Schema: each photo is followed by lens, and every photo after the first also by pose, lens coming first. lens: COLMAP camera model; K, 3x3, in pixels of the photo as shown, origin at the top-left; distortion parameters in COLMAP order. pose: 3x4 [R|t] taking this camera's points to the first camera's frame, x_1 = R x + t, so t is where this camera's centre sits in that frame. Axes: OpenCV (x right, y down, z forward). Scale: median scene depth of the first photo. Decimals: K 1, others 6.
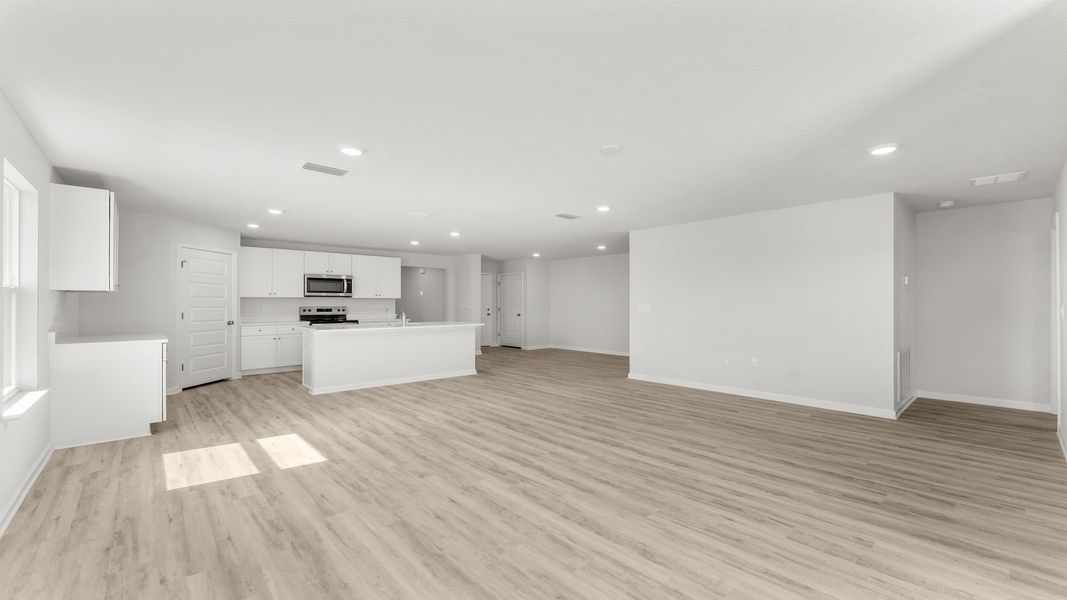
lens RADIAL K [[438.3, 0, 534.4], [0, 438.3, 300.7], [0, 0, 1]] dist [-0.000173, -0.000151]
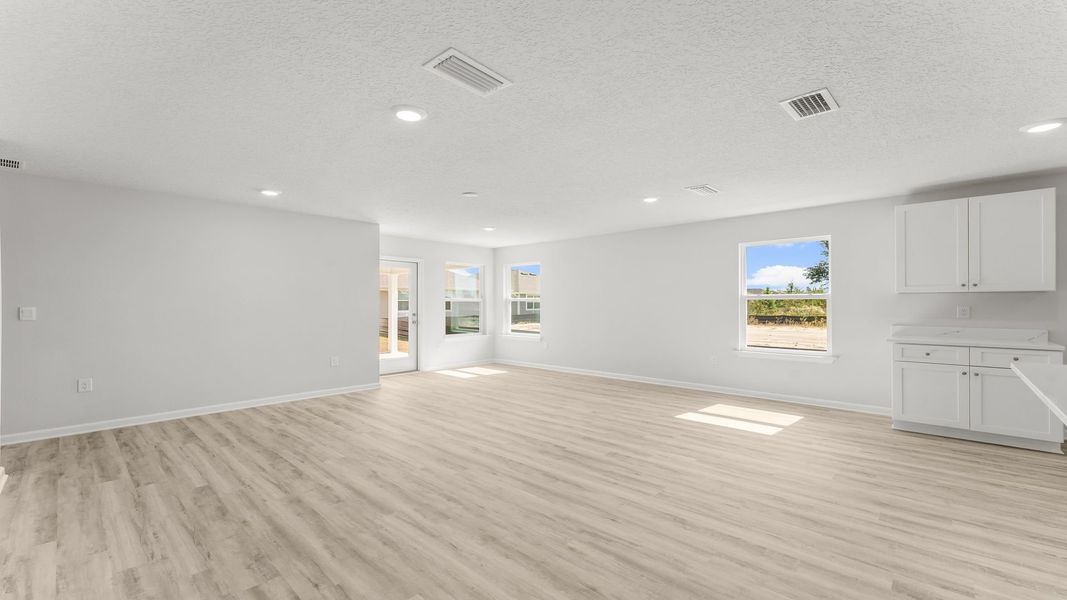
lens RADIAL K [[438.3, 0, 534.6], [0, 438.3, 303.6], [0, 0, 1]] dist [-0.000173, -0.000151]
pose [[-0.996060, 0.002597, -0.088640, 0.076716], [0.003022, 0.999985, -0.004665, 0.008098], [0.088627, -0.004915, -0.996053, 1.954825]]
